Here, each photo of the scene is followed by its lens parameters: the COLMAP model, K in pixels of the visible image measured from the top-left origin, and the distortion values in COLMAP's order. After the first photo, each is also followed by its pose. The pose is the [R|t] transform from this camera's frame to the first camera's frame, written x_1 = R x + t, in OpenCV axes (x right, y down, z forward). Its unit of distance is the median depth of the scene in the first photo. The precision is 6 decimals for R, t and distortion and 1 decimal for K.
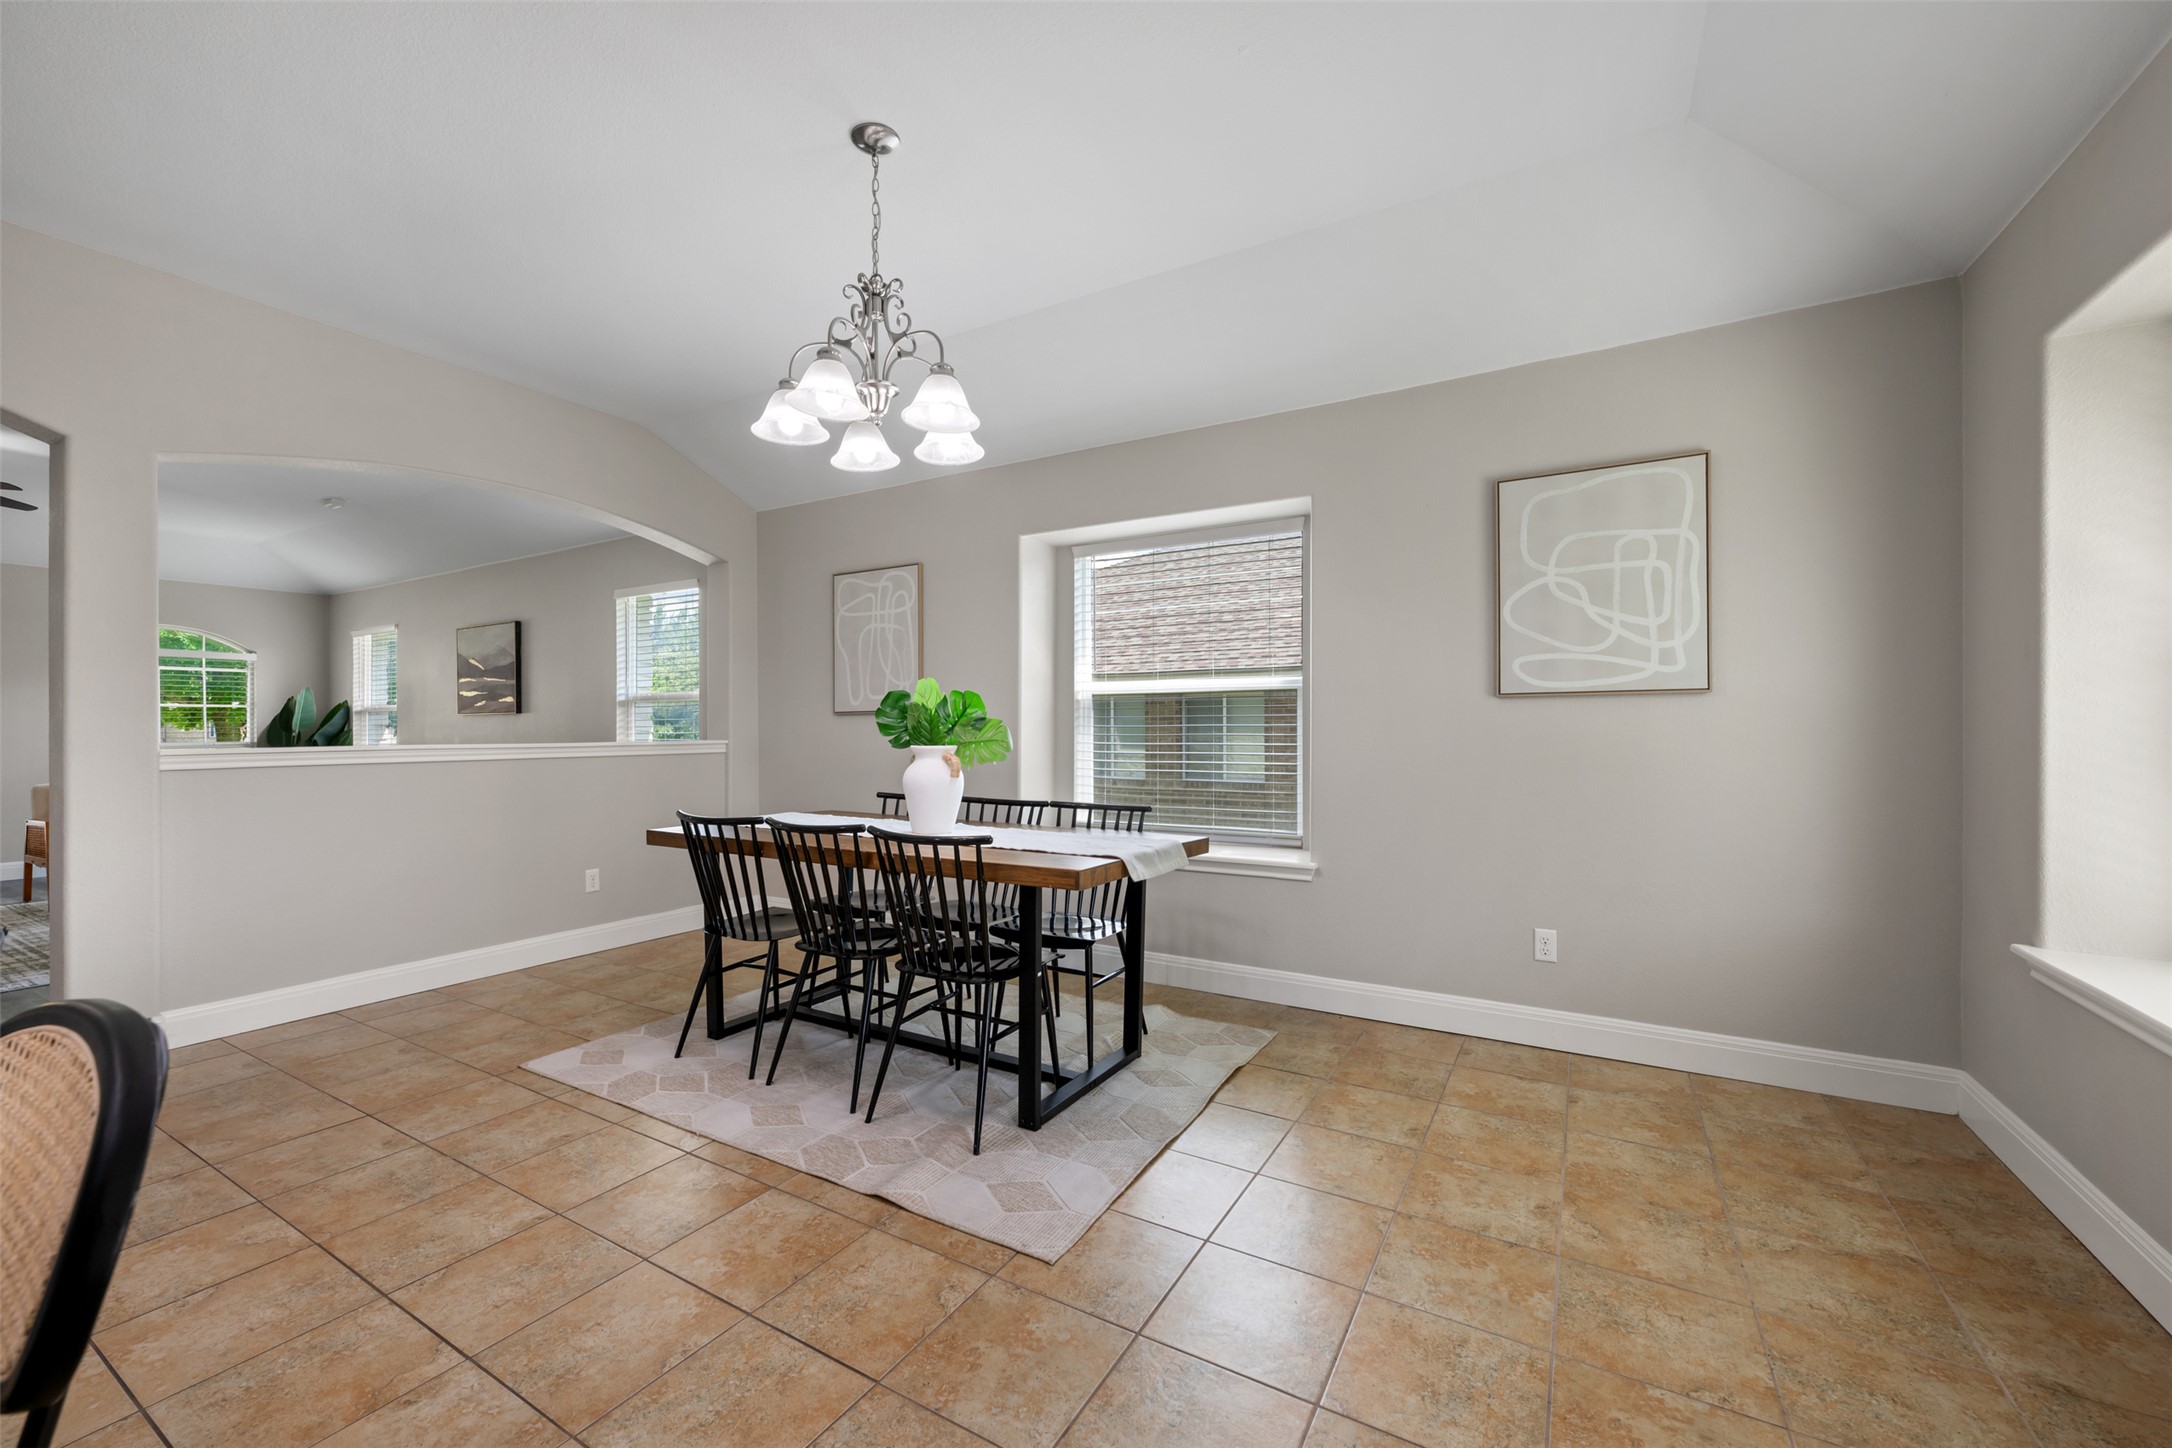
lens RADIAL K [[859.3, 0, 1083.9], [0, 859.3, 734.1], [0, 0, 1]] dist [-0.001454, -0.000141]
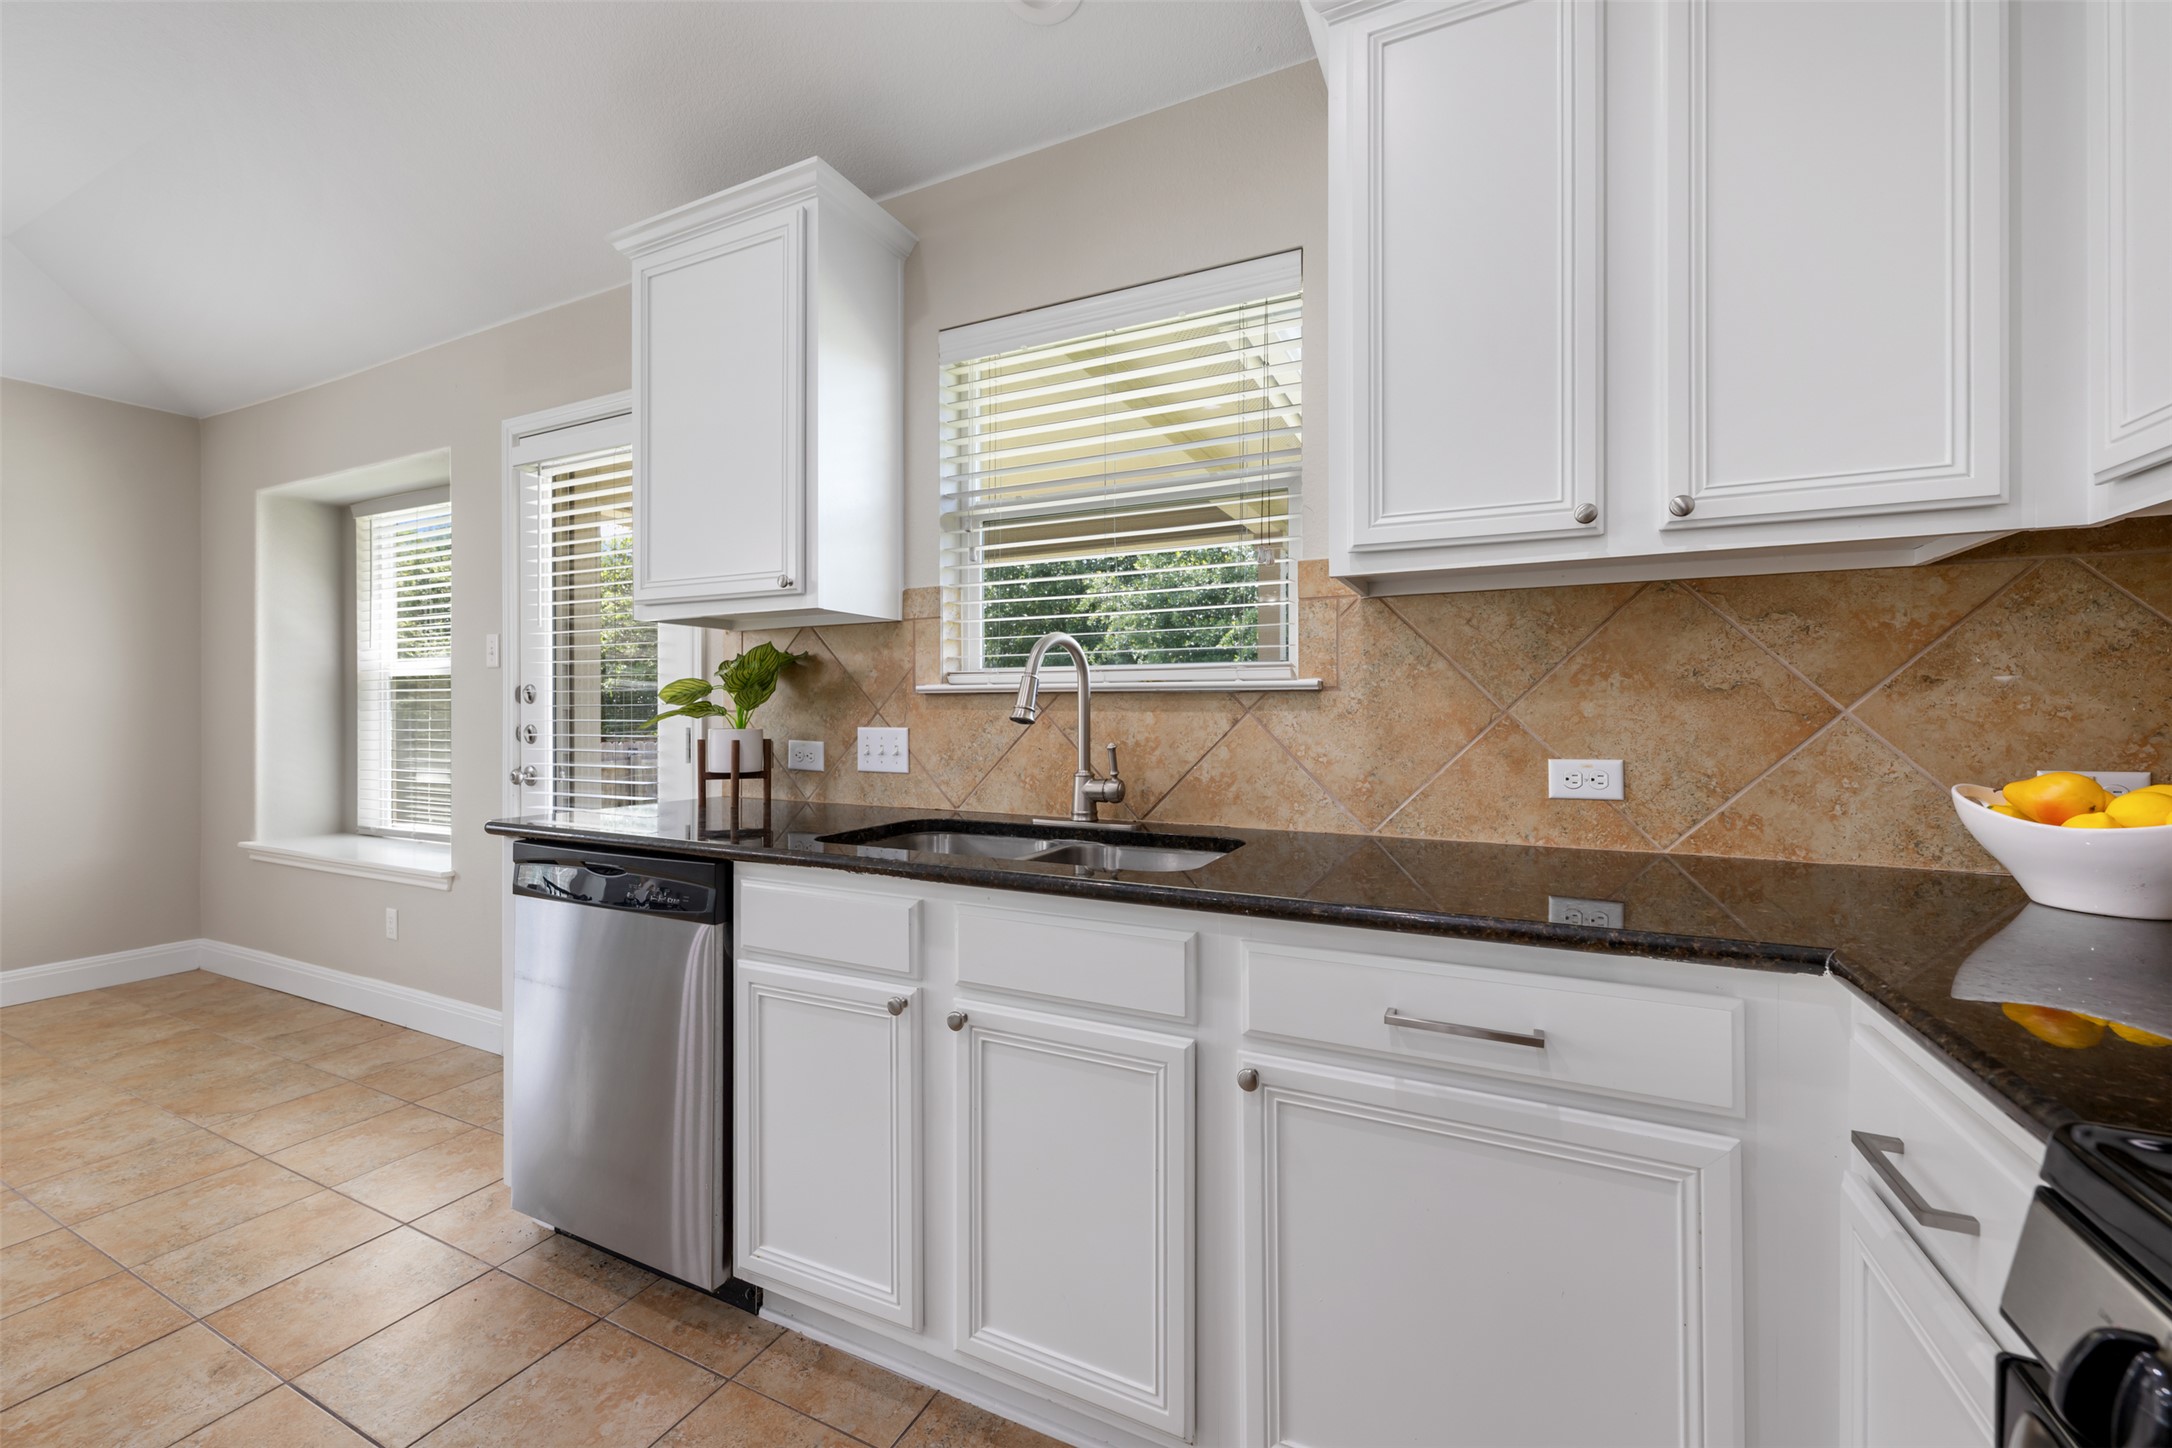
lens RADIAL K [[861.1, 0, 1084.2], [0, 861.1, 711.4], [0, 0, 1]] dist [-0.000292, 0.000074]
pose [[-0.076785, 0.004011, 0.997040, -0.568199], [0.006968, 0.999970, -0.003486, 0.003200], [-0.997023, 0.006679, -0.076811, -0.410510]]
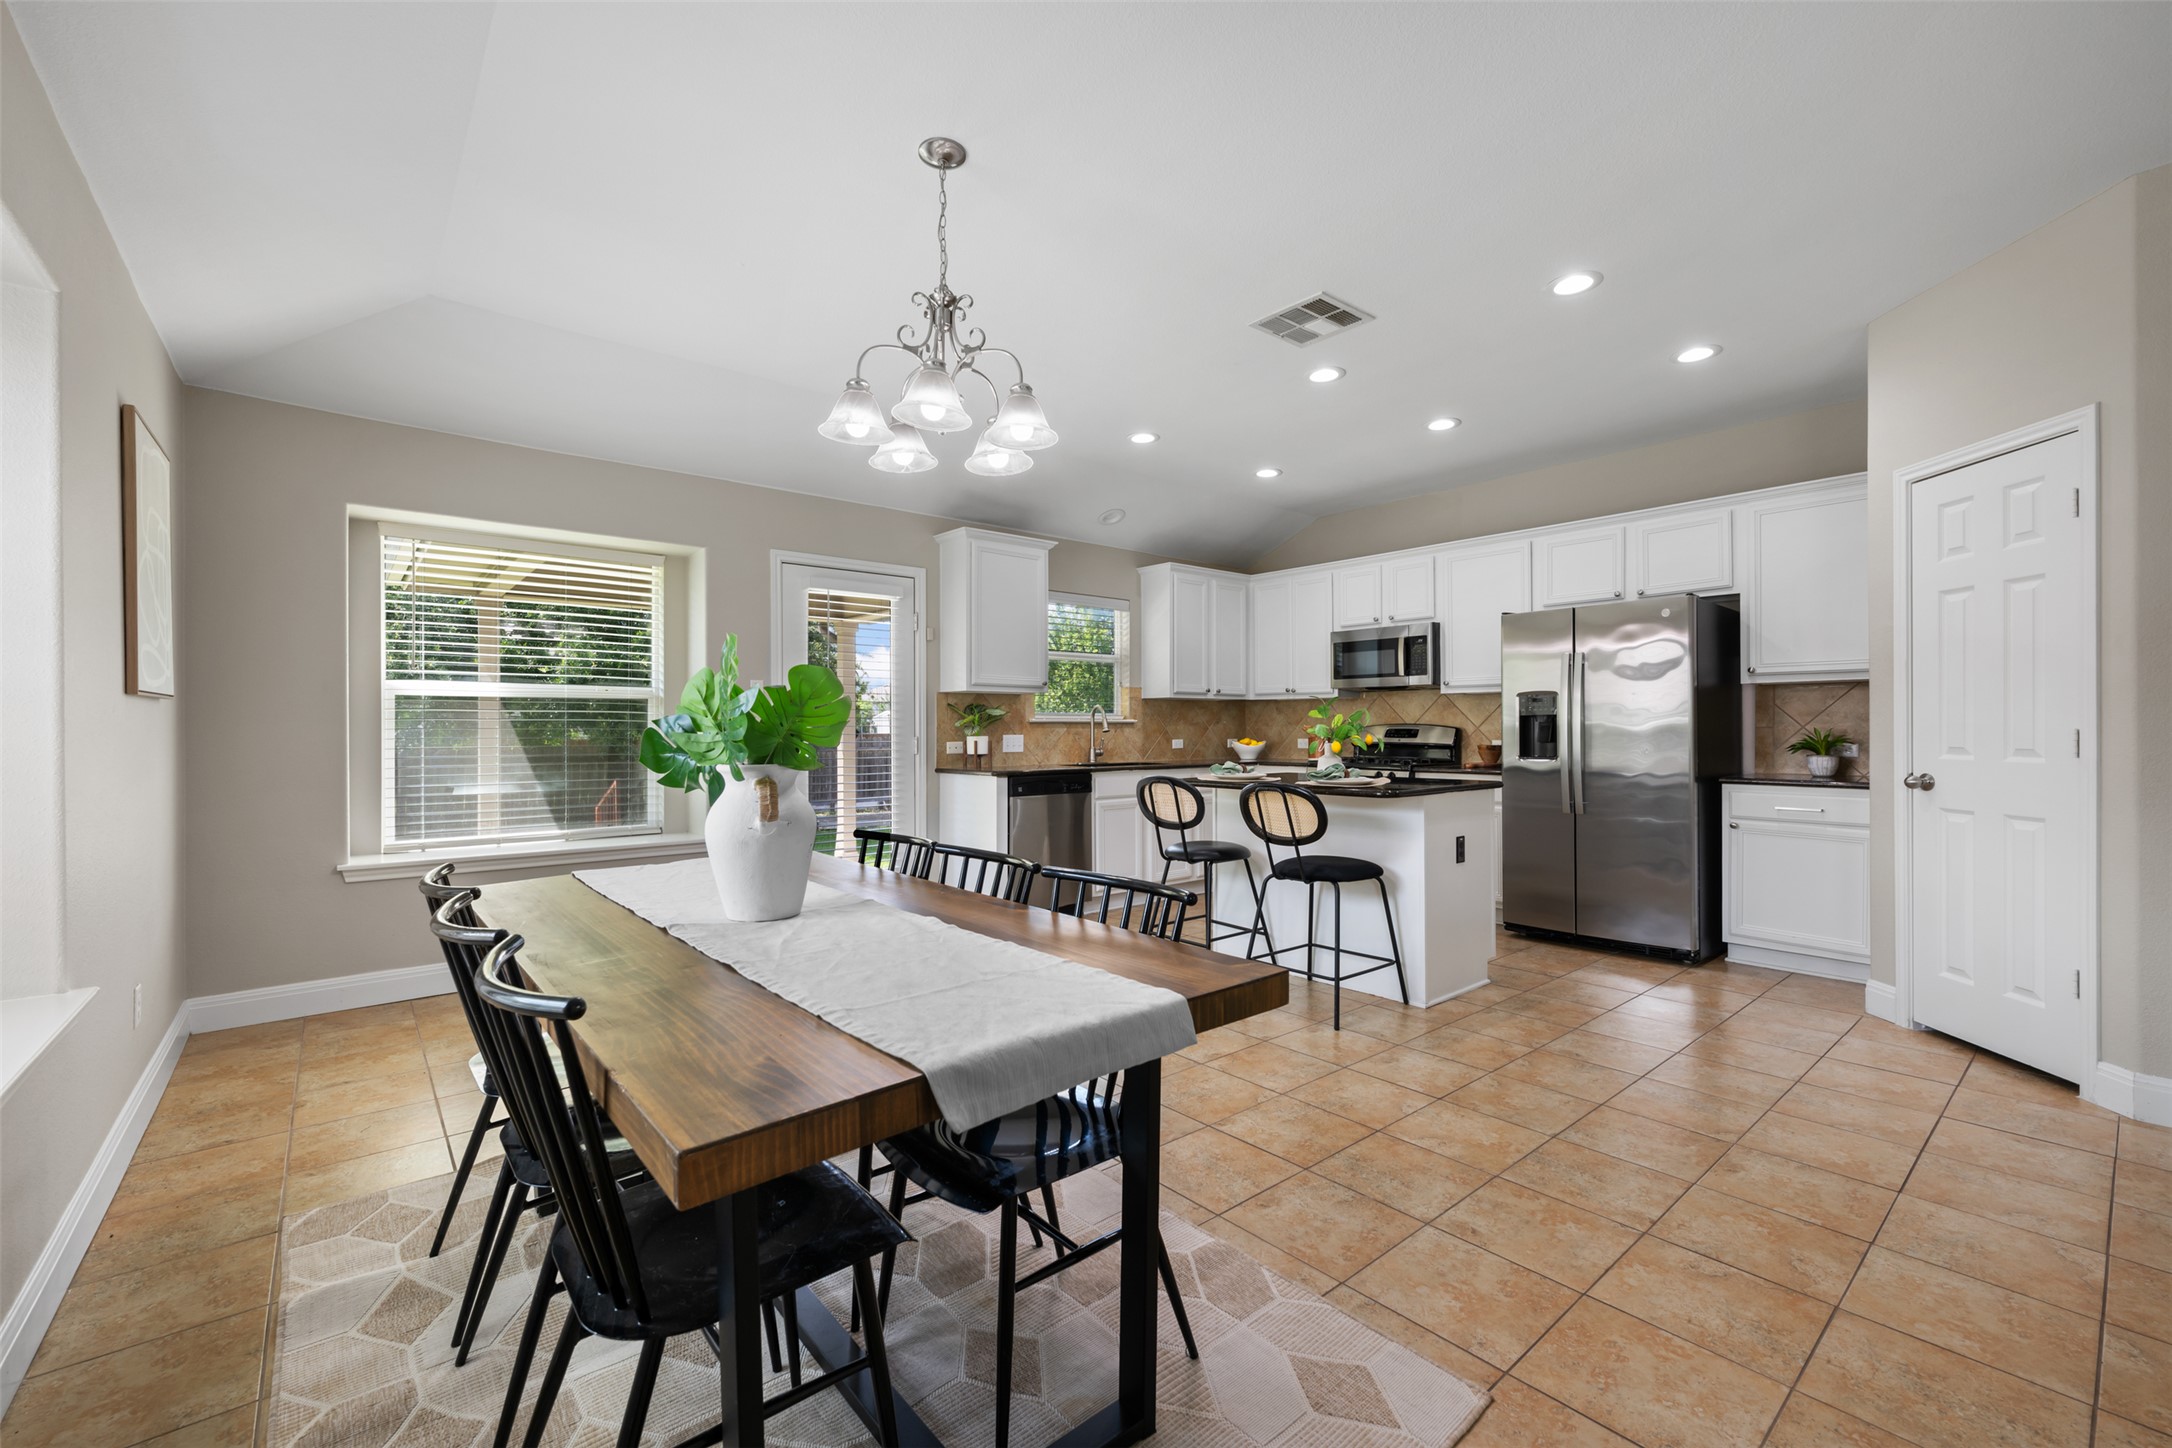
lens RADIAL K [[895.6, 0, 1087.4], [0, 895.6, 727.1], [0, 0, 1]] dist [-0.000308, -0.000088]
pose [[-0.943187, 0.004775, 0.332227, -0.635009], [0.006803, 0.999965, 0.004940, -0.014037], [-0.332192, 0.006919, -0.943186, 1.639289]]
